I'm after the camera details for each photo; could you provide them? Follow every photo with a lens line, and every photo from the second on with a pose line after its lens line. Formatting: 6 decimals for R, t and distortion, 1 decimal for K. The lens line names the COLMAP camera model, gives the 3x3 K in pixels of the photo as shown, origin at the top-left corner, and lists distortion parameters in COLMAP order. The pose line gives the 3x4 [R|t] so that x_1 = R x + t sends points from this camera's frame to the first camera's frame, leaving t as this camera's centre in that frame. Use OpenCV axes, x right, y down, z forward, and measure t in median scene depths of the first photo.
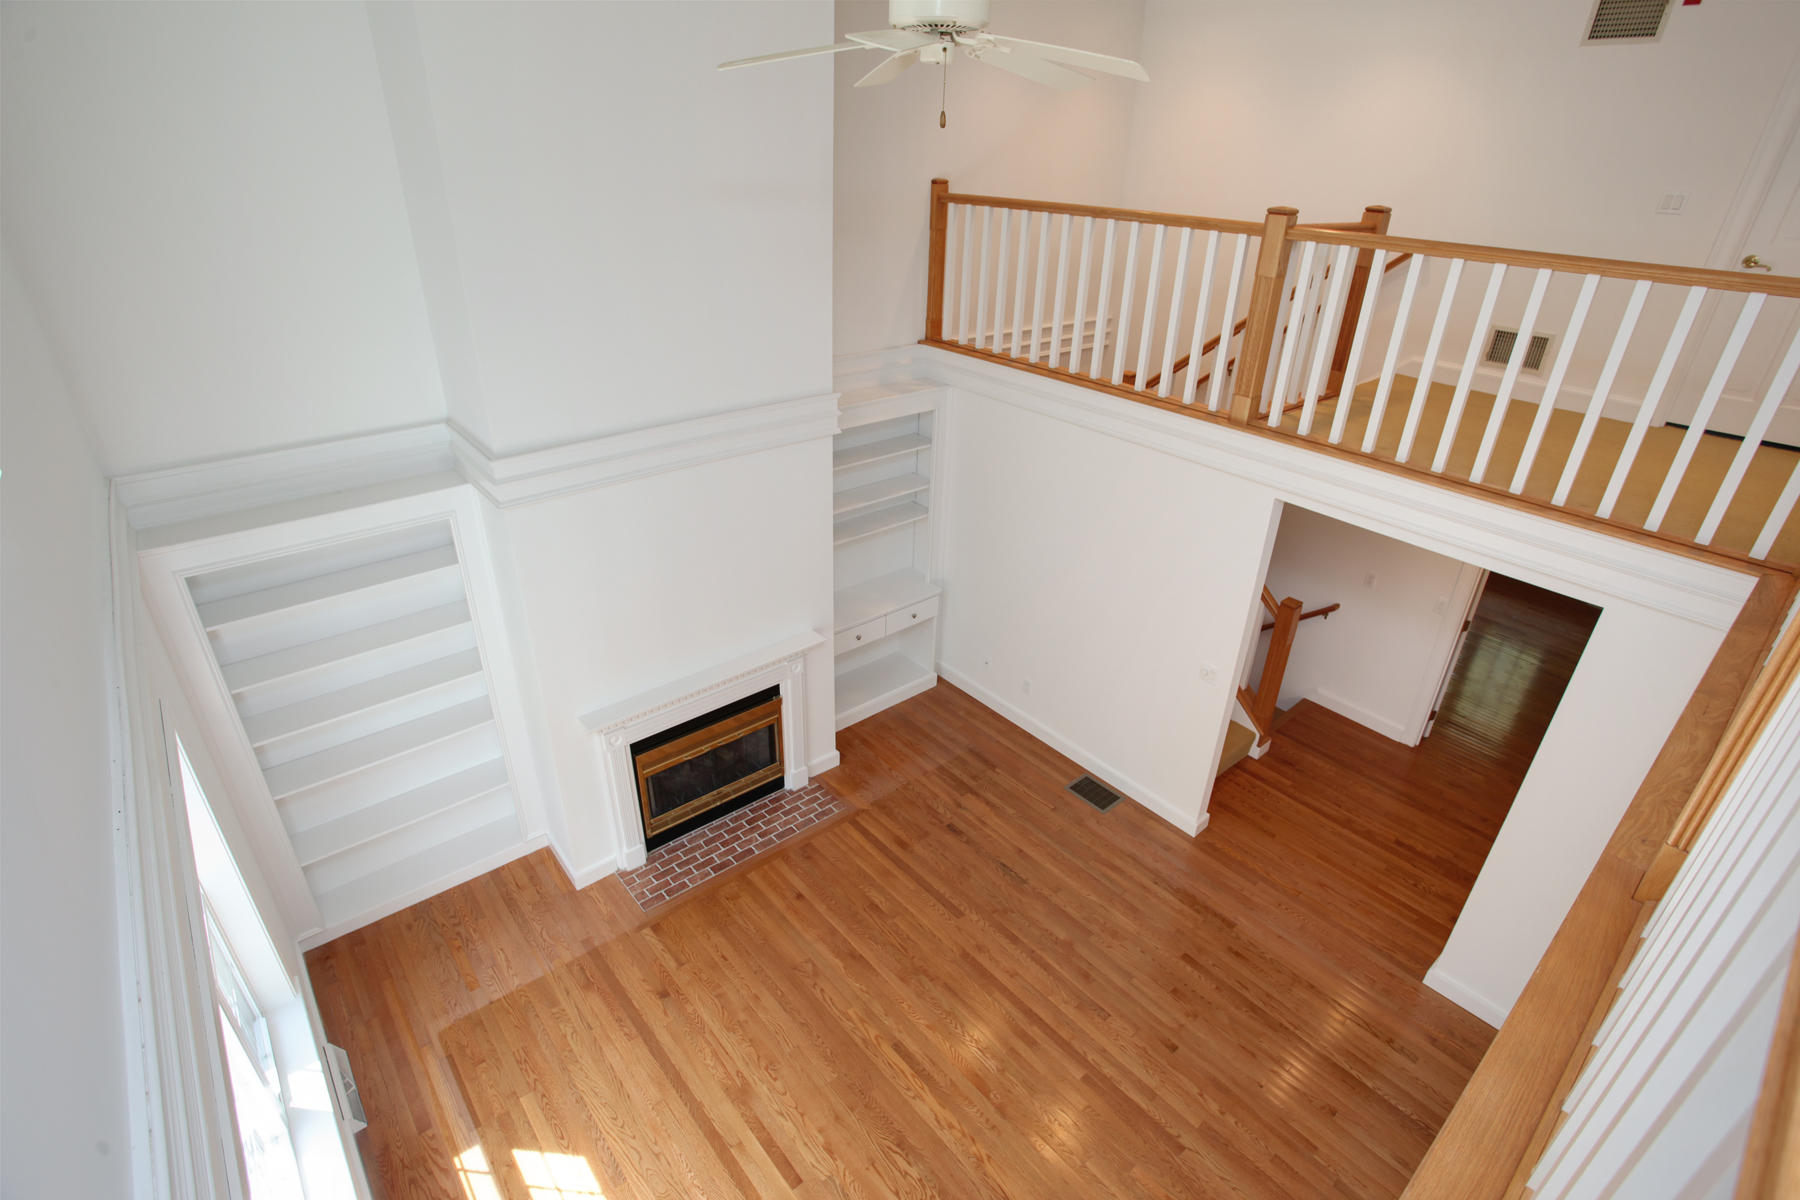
lens RADIAL K [[873.2, 0, 907.5], [0, 873.2, 601.8], [0, 0, 1]] dist [-0.054049, 0.001843]
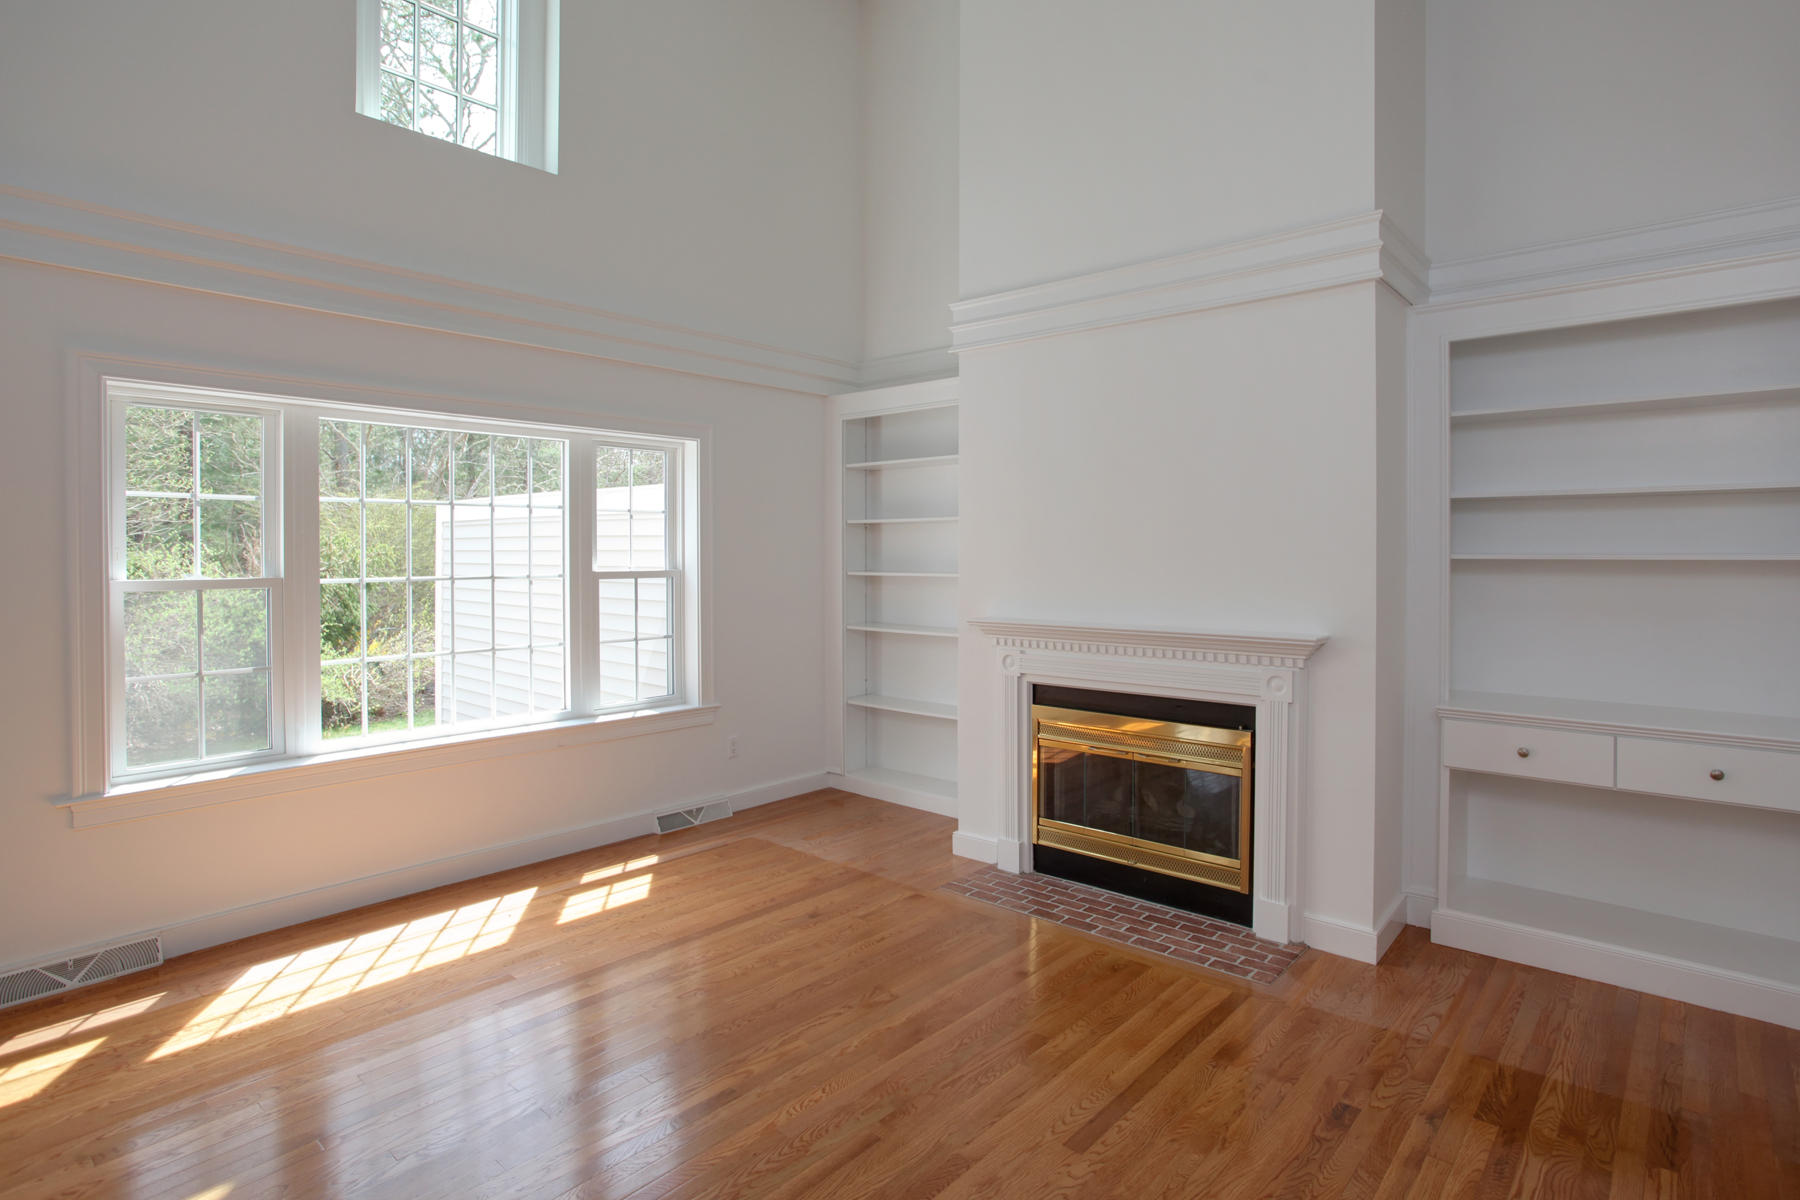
lens RADIAL K [[935.0, 0, 935.6], [0, 935.0, 567.5], [0, 0, 1]] dist [-0.037190, 0.006382]
pose [[0.153990, -0.017462, -0.987918, 0.501275], [-0.453694, 0.886960, -0.086397, 0.179766], [0.877752, 0.461516, 0.128660, 0.751719]]
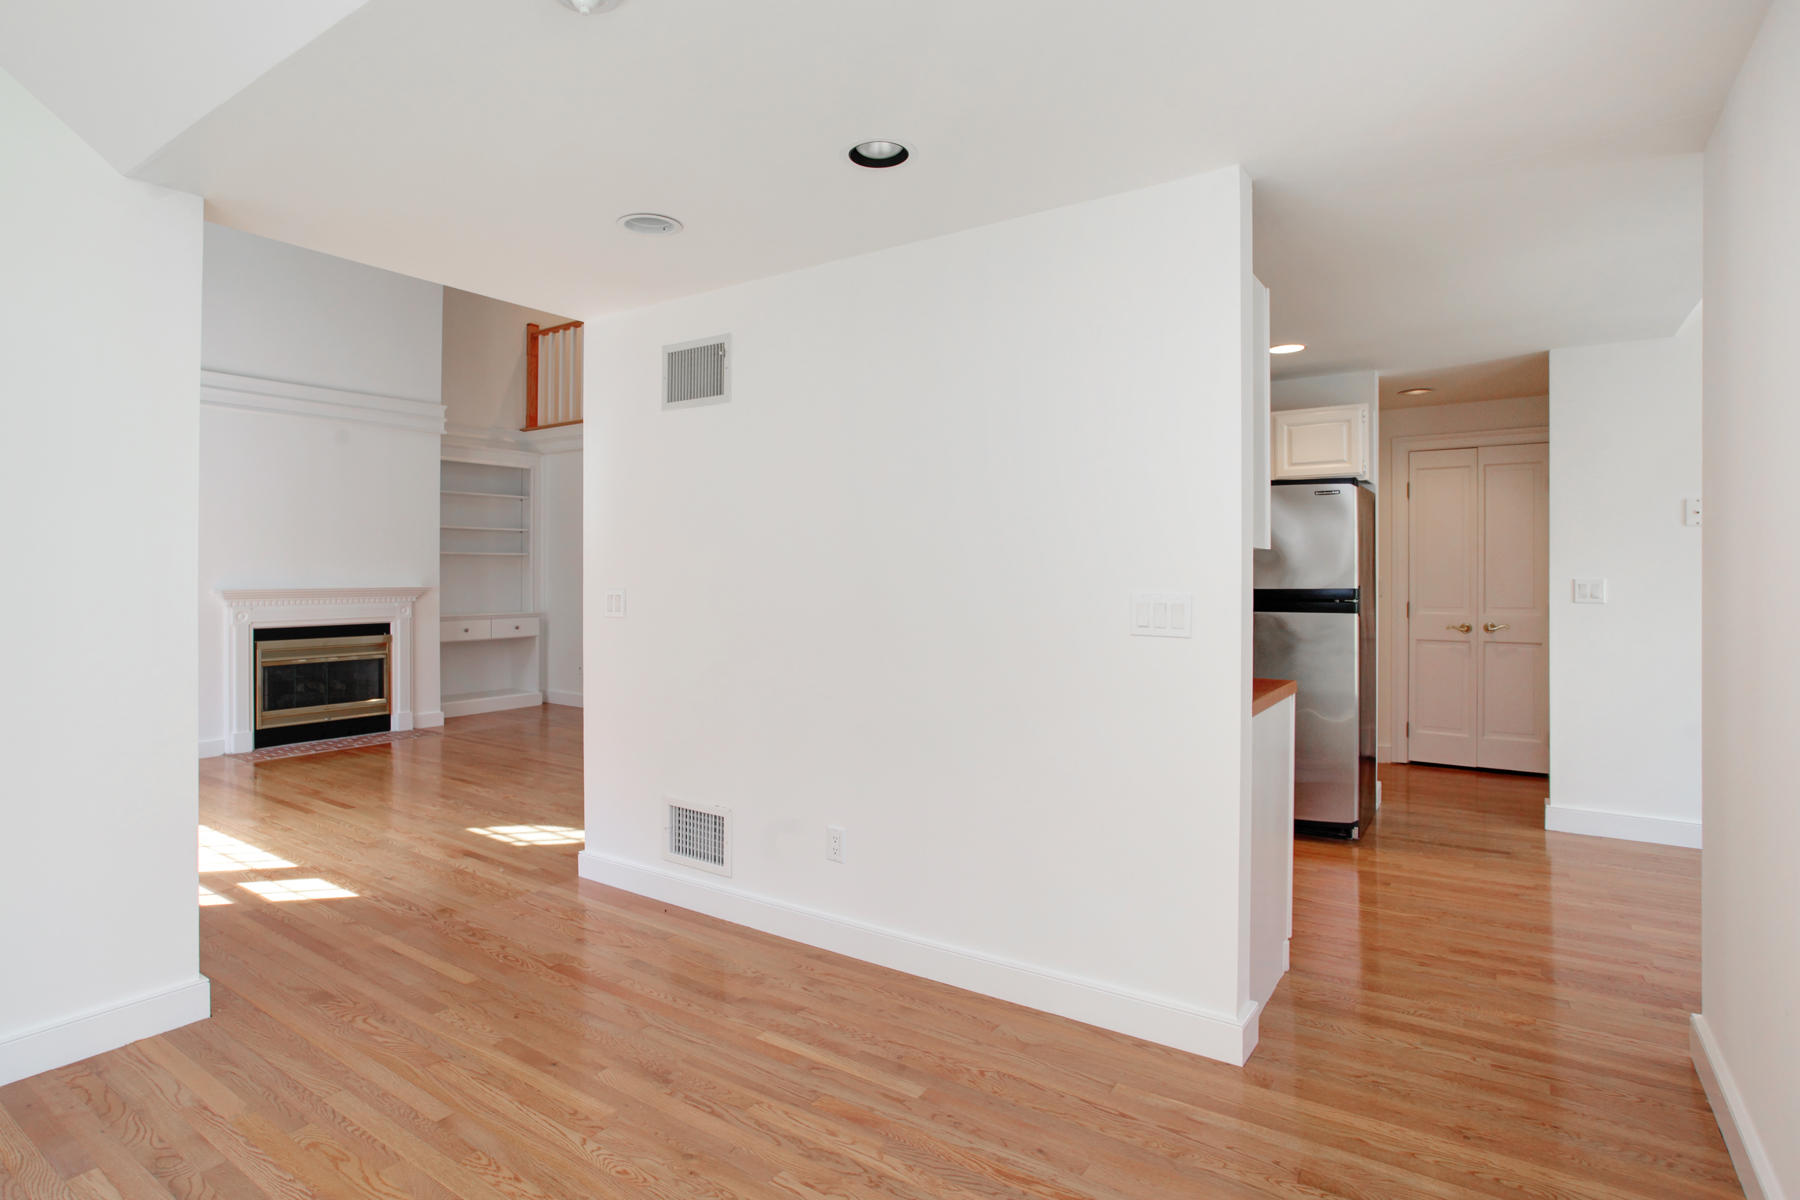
lens RADIAL K [[935.0, 0, 827.8], [0, 935.0, 581.7], [0, 0, 1]] dist [-0.037190, 0.006382]
pose [[0.973438, -0.029371, 0.227060, 0.180001], [0.129298, 0.888972, -0.439329, 0.778555], [-0.188947, 0.457018, 0.869157, -0.329118]]
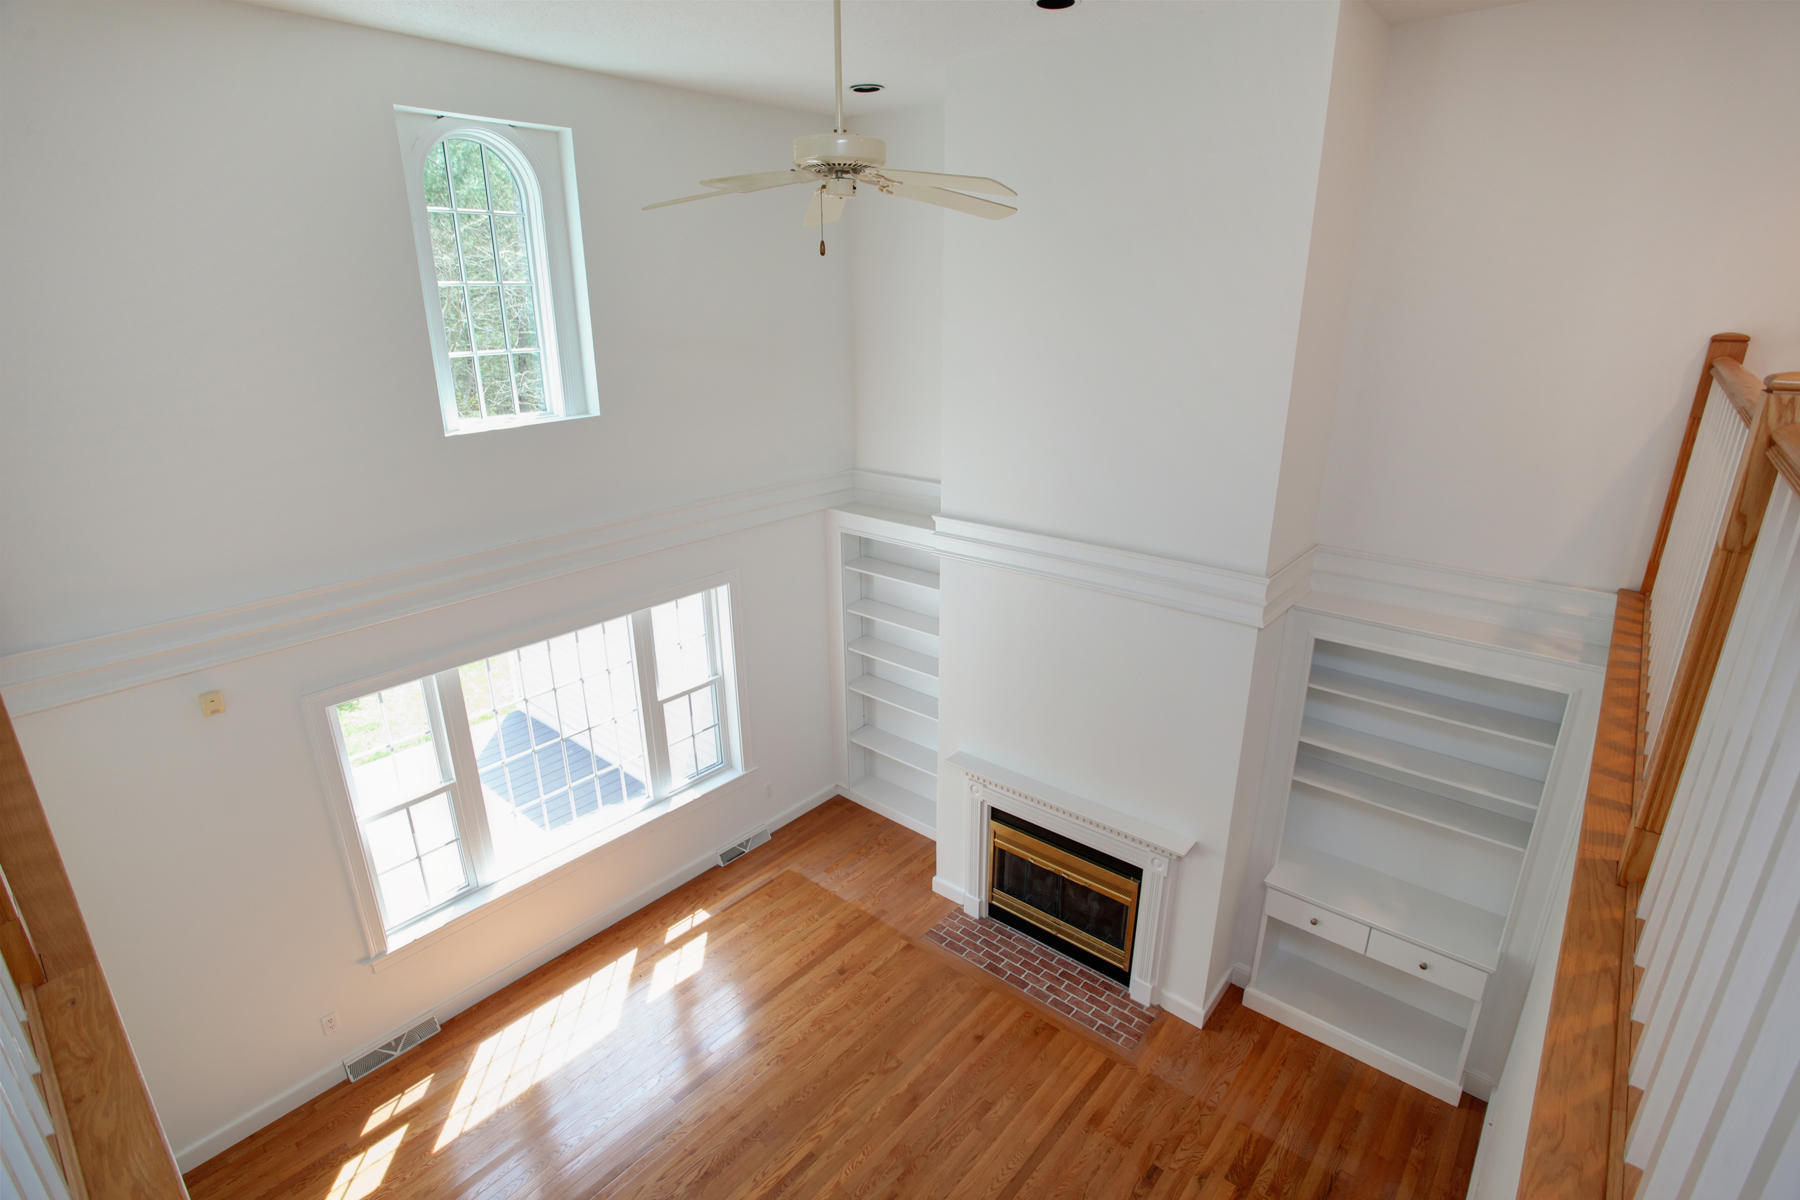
lens RADIAL K [[876.2, 0, 896.2], [0, 876.2, 607.2], [0, 0, 1]] dist [-0.057787, 0.002862]
pose [[0.144526, 0.302686, -0.942069, 0.613463], [-0.446890, 0.869403, 0.210779, -0.228162], [0.882837, 0.390538, 0.260919, 0.501668]]
